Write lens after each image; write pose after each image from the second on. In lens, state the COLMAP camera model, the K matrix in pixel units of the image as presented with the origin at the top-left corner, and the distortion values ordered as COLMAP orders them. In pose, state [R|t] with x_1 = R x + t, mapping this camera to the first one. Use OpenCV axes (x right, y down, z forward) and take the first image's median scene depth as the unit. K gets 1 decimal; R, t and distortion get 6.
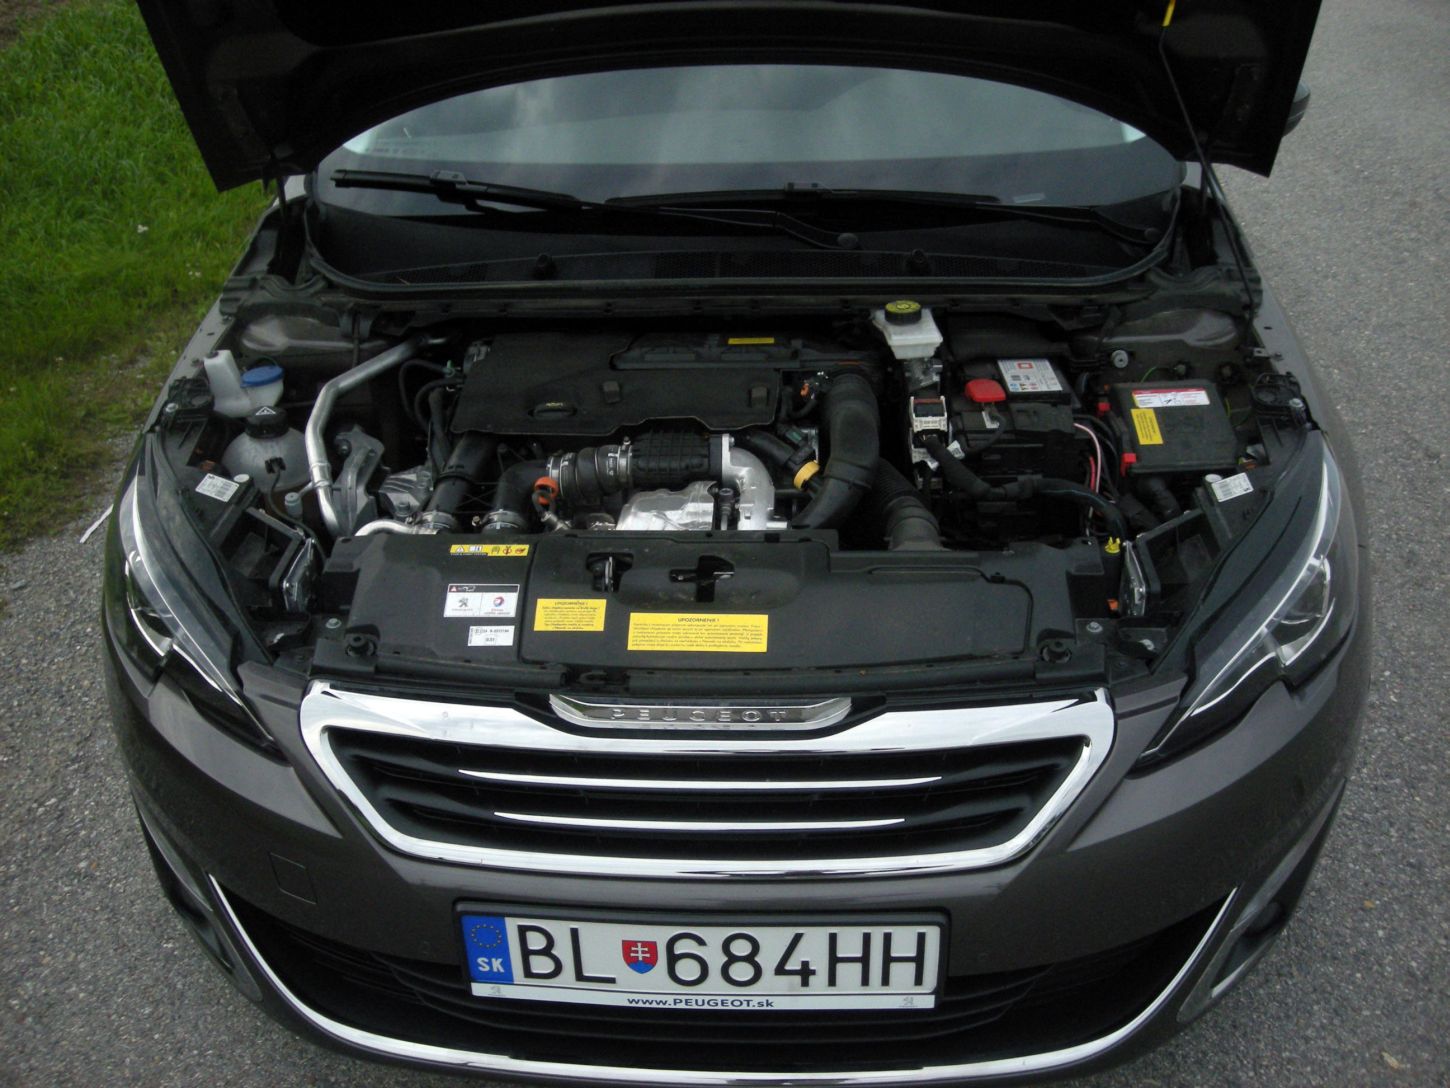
lens RADIAL K [[1465.7, 0, 725.0], [0, 1465.7, 544.0], [0, 0, 1]] dist [-0.185812, 0.106286]
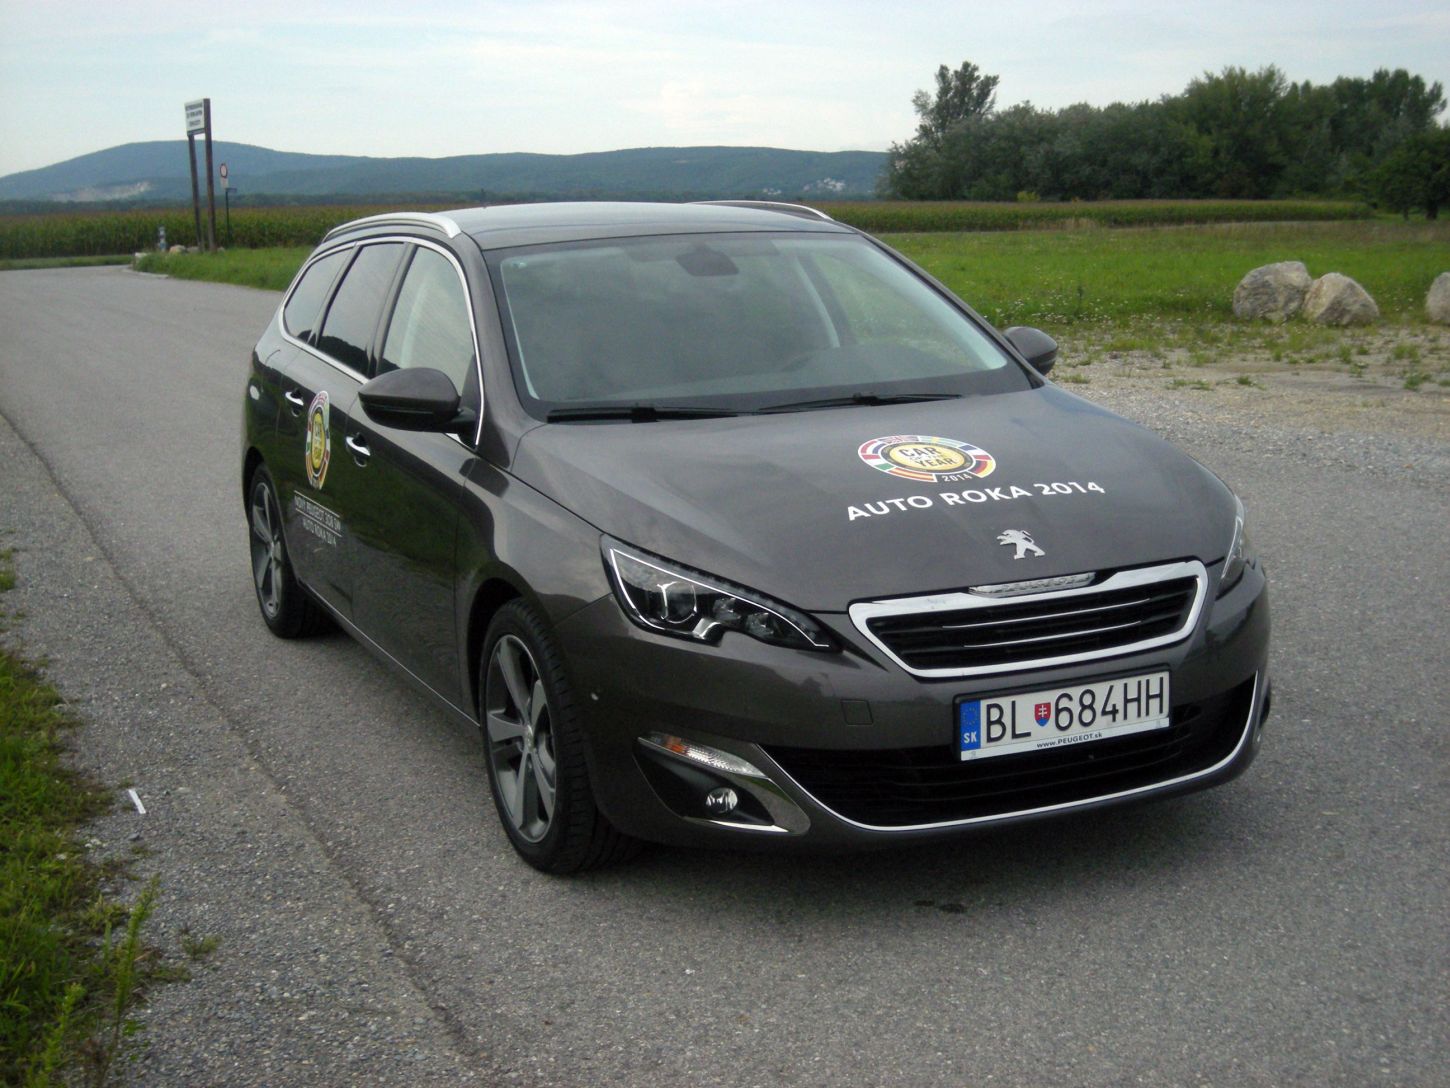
lens RADIAL K [[1931.9, 0, 725.0], [0, 1931.9, 544.0], [0, 0, 1]] dist [-0.153540, 0.013139]
pose [[0.888928, -0.079934, 0.451019, -1.536952], [0.223575, 0.935111, -0.274922, 0.673023], [-0.399777, 0.345222, 0.849117, -1.037737]]
